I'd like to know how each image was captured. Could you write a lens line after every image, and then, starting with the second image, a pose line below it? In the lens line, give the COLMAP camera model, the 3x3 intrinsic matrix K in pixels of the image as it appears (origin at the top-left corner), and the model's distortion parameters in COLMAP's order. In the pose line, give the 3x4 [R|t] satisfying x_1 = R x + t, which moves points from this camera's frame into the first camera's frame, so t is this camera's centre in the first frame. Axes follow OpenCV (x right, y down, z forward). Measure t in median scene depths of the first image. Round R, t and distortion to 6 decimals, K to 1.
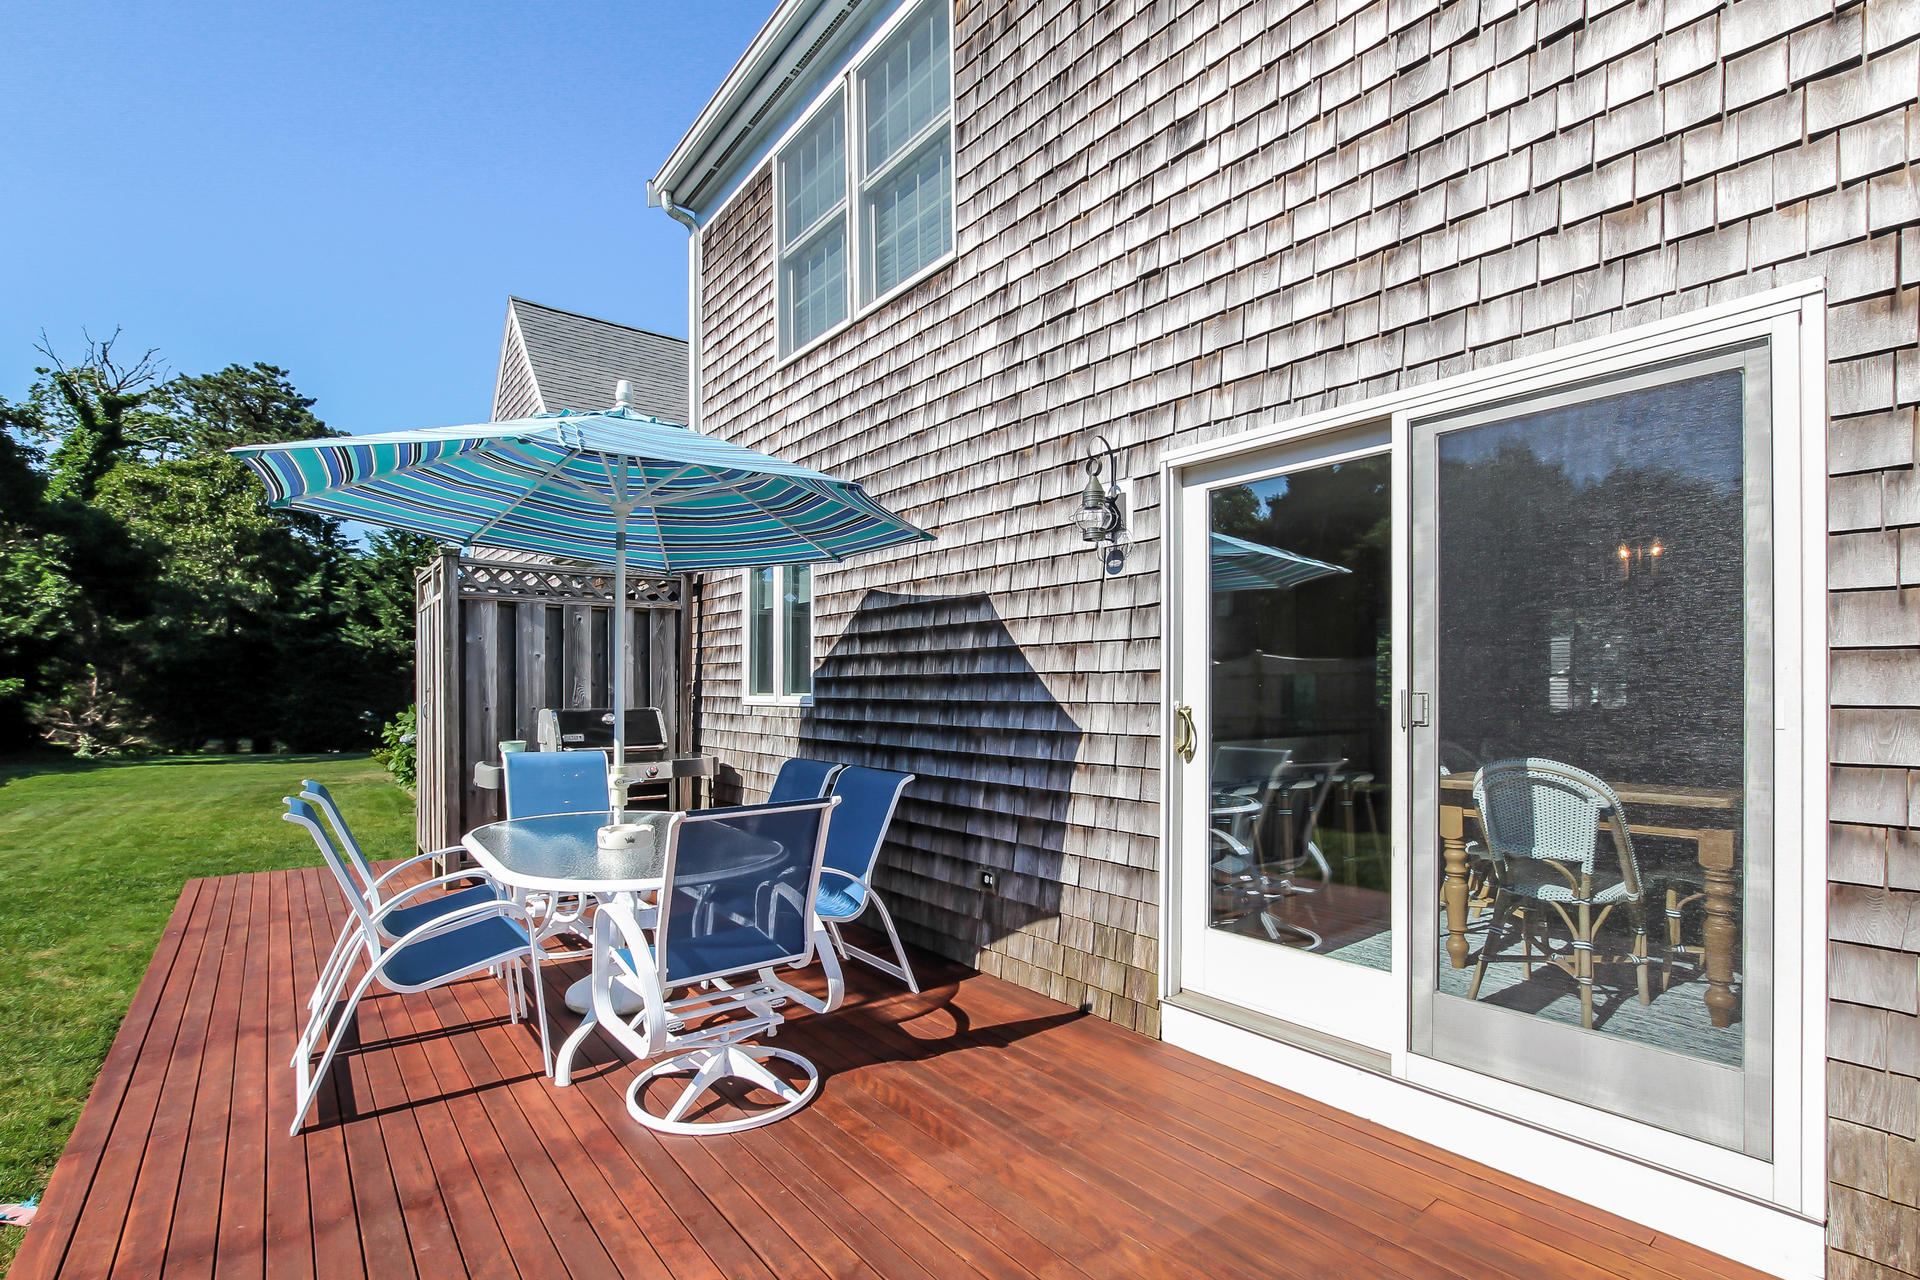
lens RADIAL K [[919.7, 0, 963.2], [0, 919.7, 689.3], [0, 0, 1]] dist [-0.003094, -0.000282]
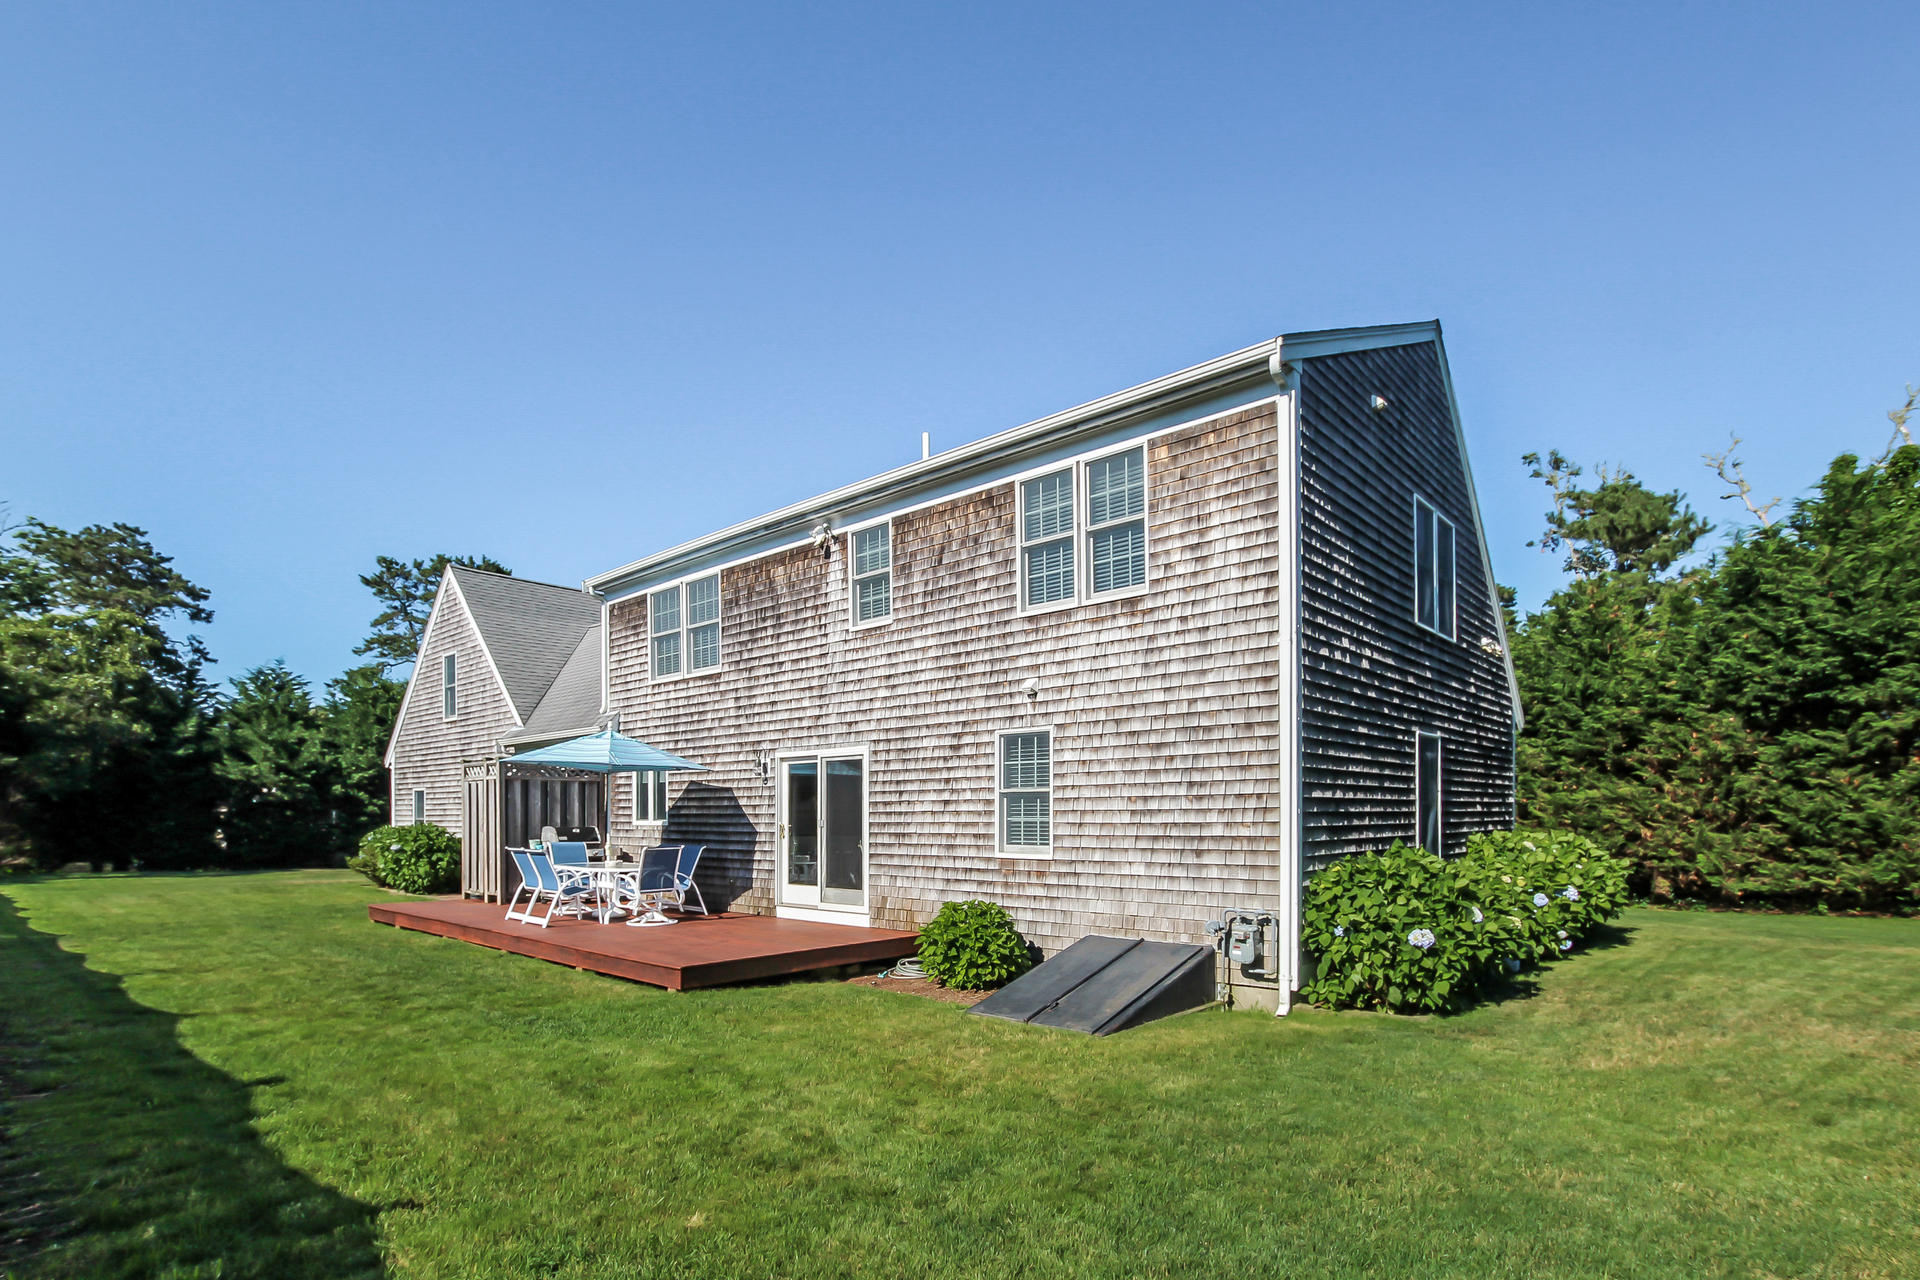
lens RADIAL K [[925.8, 0, 962.5], [0, 925.8, 820.2], [0, 0, 1]] dist [-0.003157, -0.000175]
pose [[0.982019, -0.002323, 0.188766, 0.186978], [0.000875, 0.999970, 0.007756, -0.017648], [-0.188778, -0.007451, 0.981992, -2.023890]]
